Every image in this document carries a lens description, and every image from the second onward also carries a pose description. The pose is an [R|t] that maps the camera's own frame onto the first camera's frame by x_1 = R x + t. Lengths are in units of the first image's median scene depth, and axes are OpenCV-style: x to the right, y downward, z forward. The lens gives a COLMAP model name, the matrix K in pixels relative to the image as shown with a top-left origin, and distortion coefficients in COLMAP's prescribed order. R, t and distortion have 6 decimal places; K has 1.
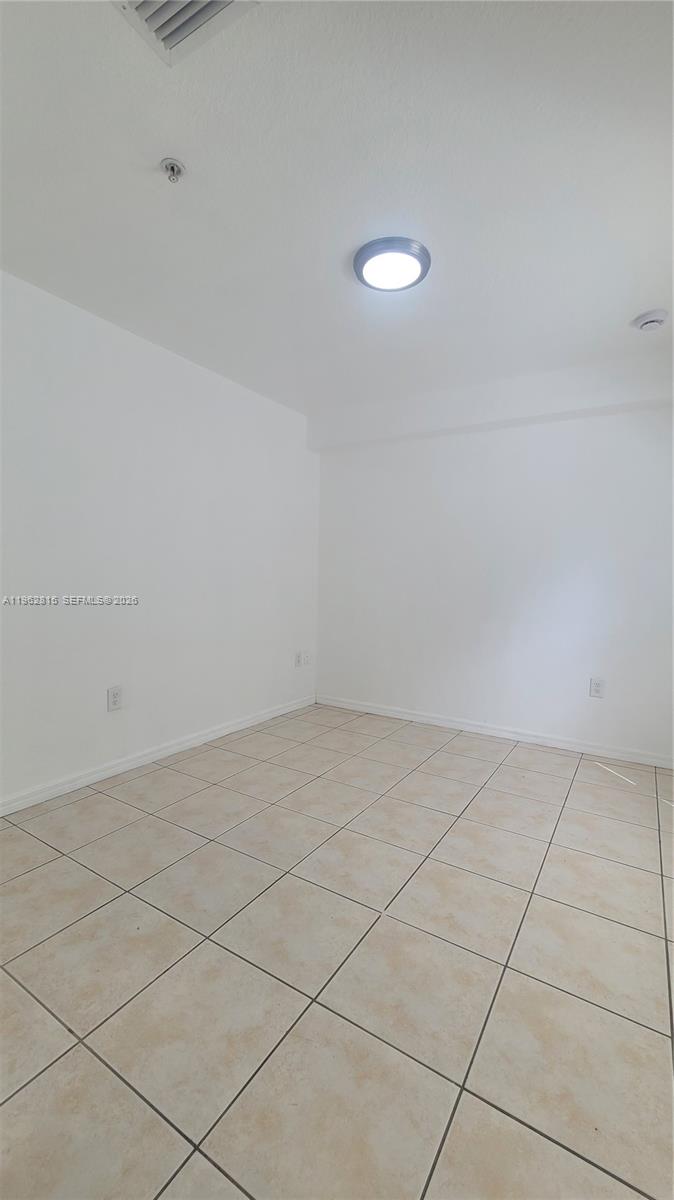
lens RADIAL K [[486.9, 0, 339.0], [0, 486.9, 600.2], [0, 0, 1]] dist [-0.000019, -0.000002]
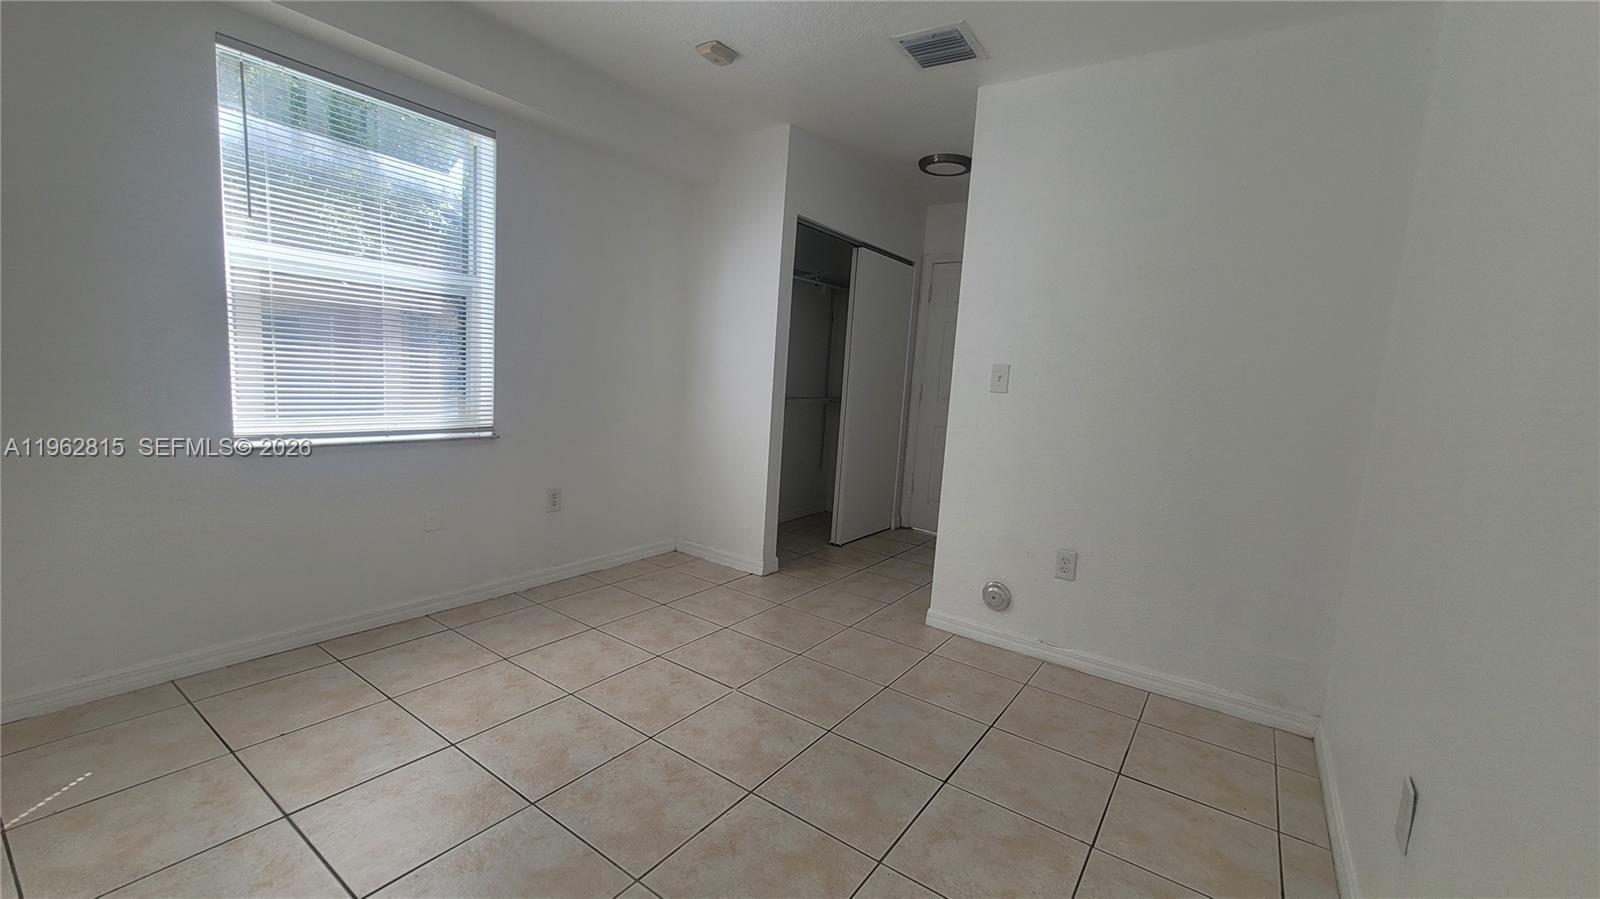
lens RADIAL K [[649.1, 0, 799.4], [0, 649.1, 450.8], [0, 0, 1]] dist [-0.000019, -0.000002]
pose [[-0.994699, -0.092105, 0.045728, -0.058347], [-0.082608, 0.980543, 0.178078, -0.119784], [-0.061240, 0.173357, -0.982953, 1.959098]]
